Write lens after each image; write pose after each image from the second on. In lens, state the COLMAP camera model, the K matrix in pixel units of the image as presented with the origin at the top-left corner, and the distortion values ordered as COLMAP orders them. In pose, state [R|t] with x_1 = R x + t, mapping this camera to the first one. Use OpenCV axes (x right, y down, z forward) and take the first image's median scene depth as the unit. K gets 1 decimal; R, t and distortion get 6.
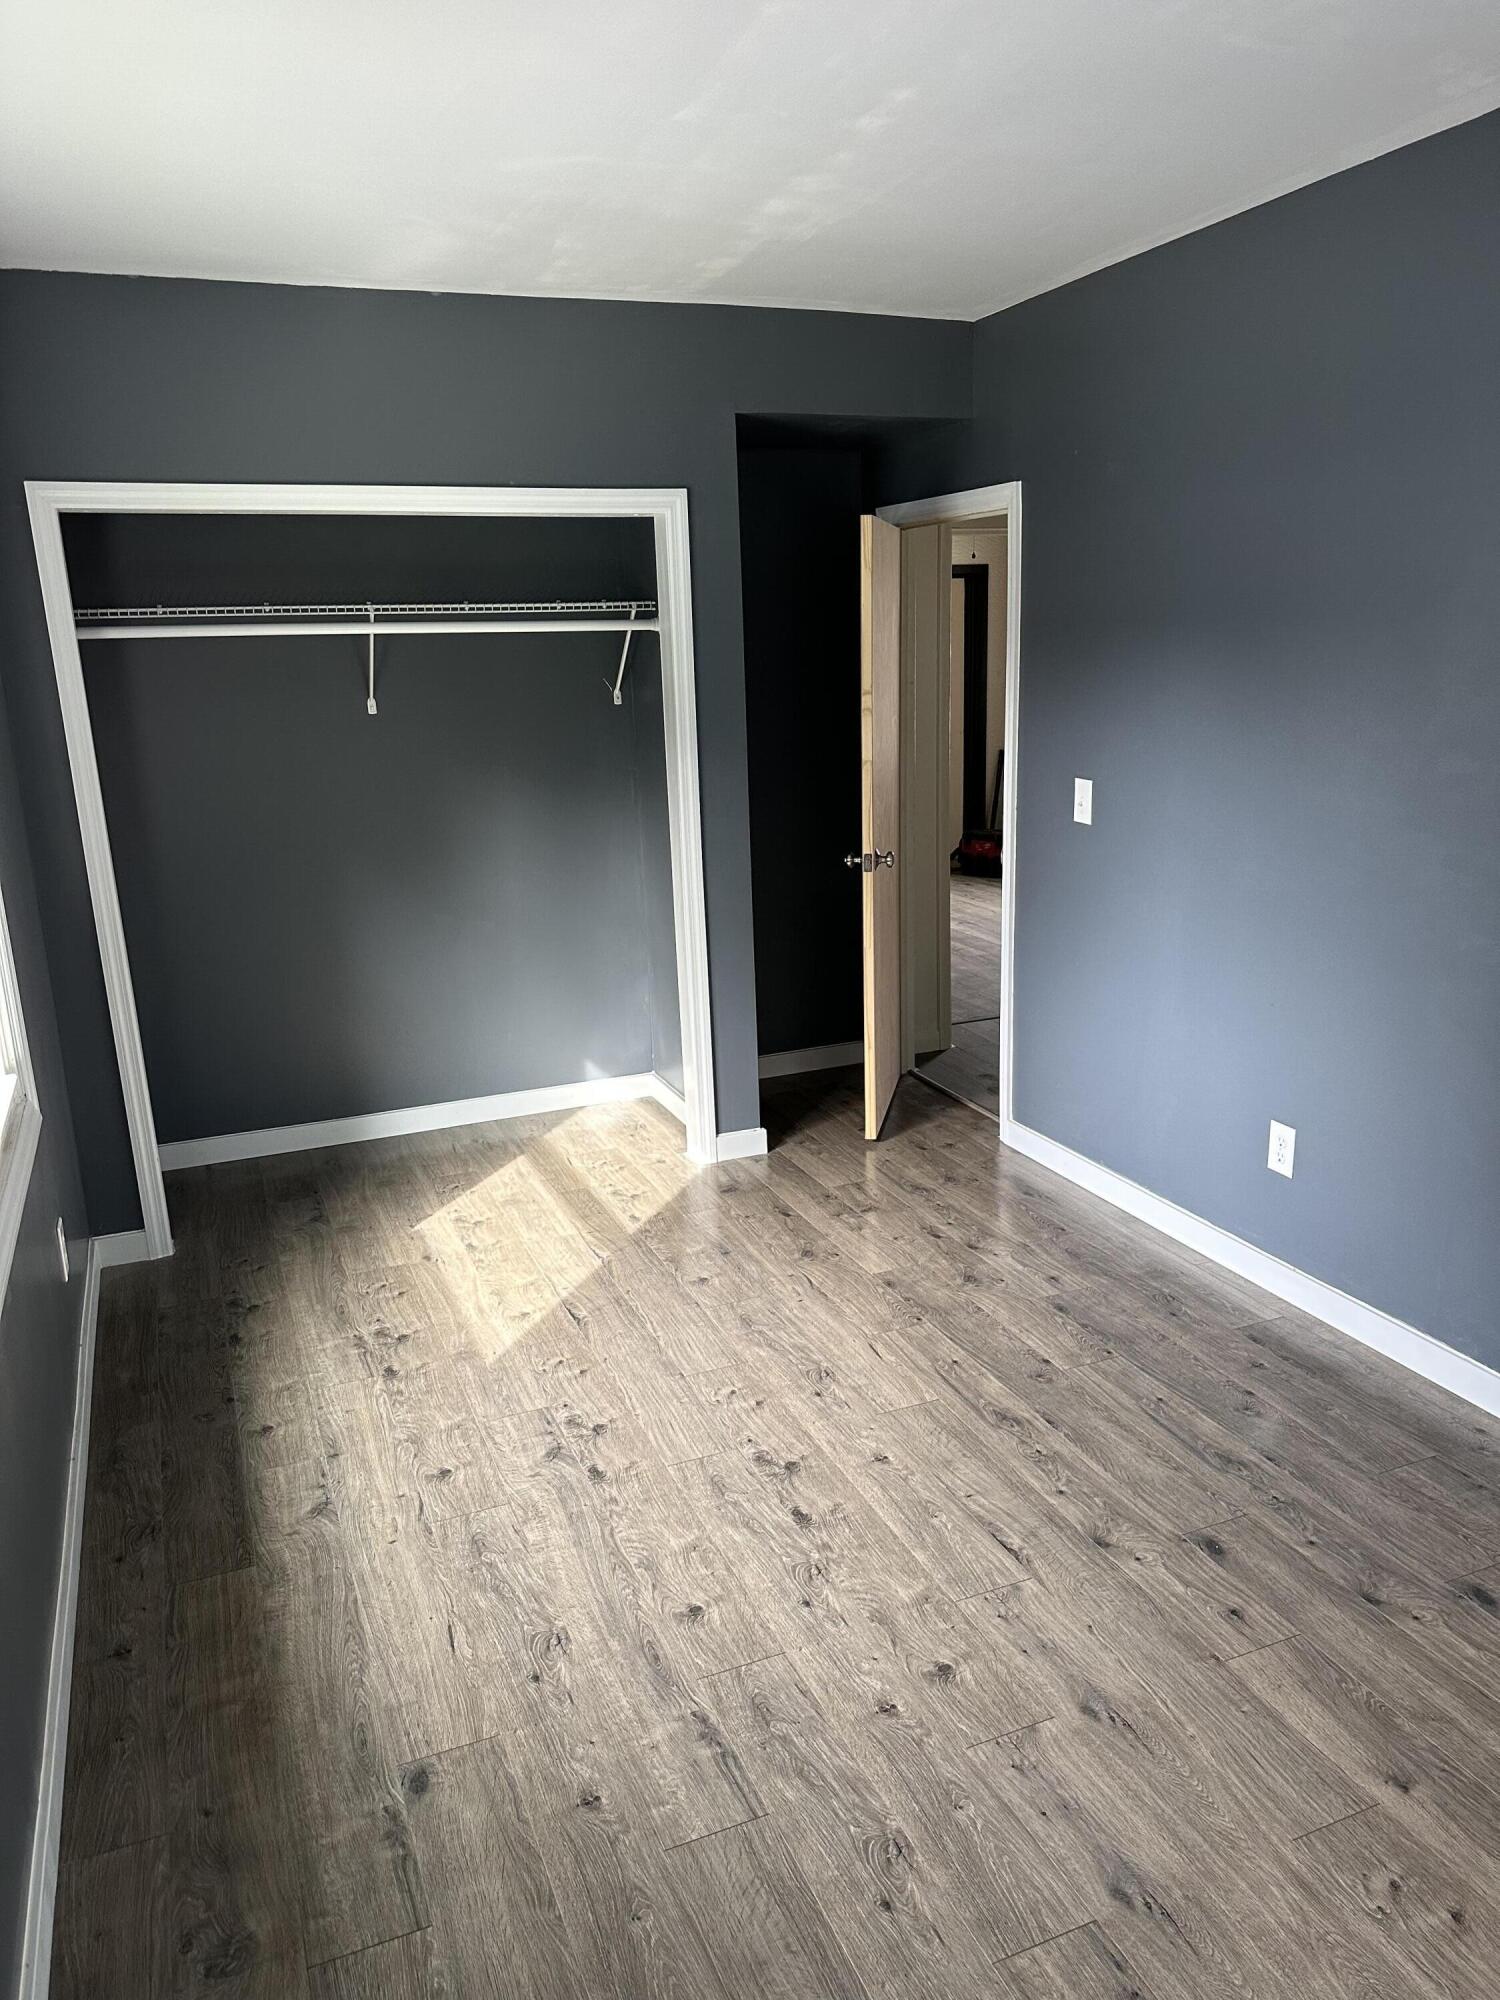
lens RADIAL K [[1390.7, 0, 750.0], [0, 1390.7, 1000.0], [0, 0, 1]] dist [0.002133, -0.057865]
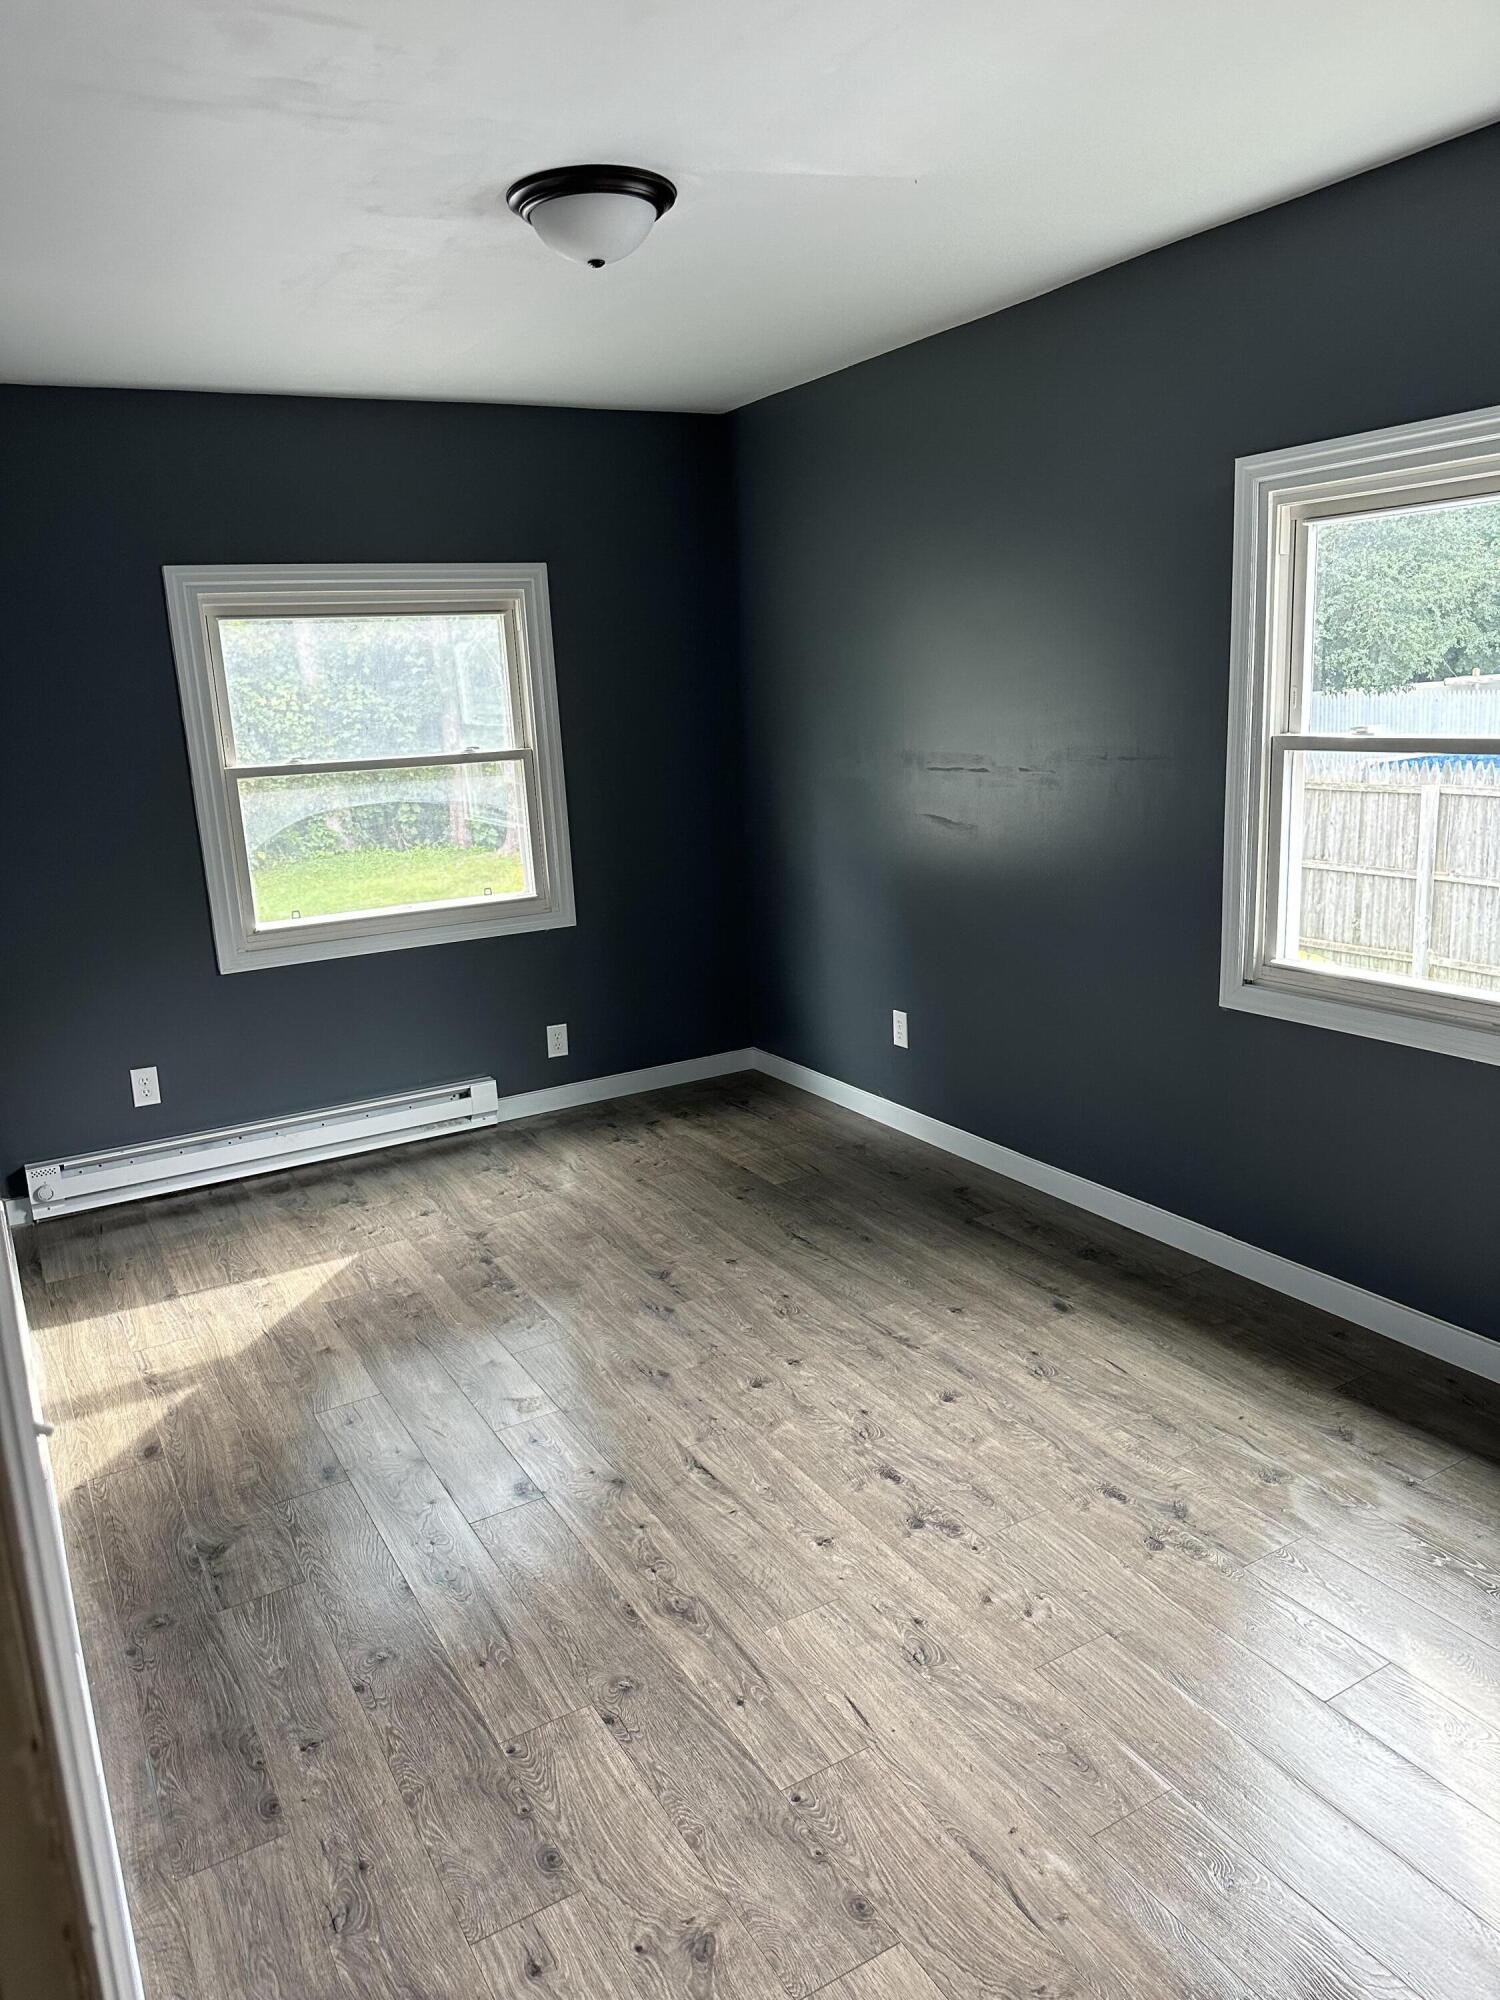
lens RADIAL K [[1390.7, 0, 750.0], [0, 1390.7, 1000.0], [0, 0, 1]] dist [0.002133, -0.057865]
pose [[-0.987476, 0.121460, -0.100696, 0.200928], [0.063758, 0.891005, 0.449494, -0.427877], [0.144316, 0.437444, -0.887590, 1.728594]]
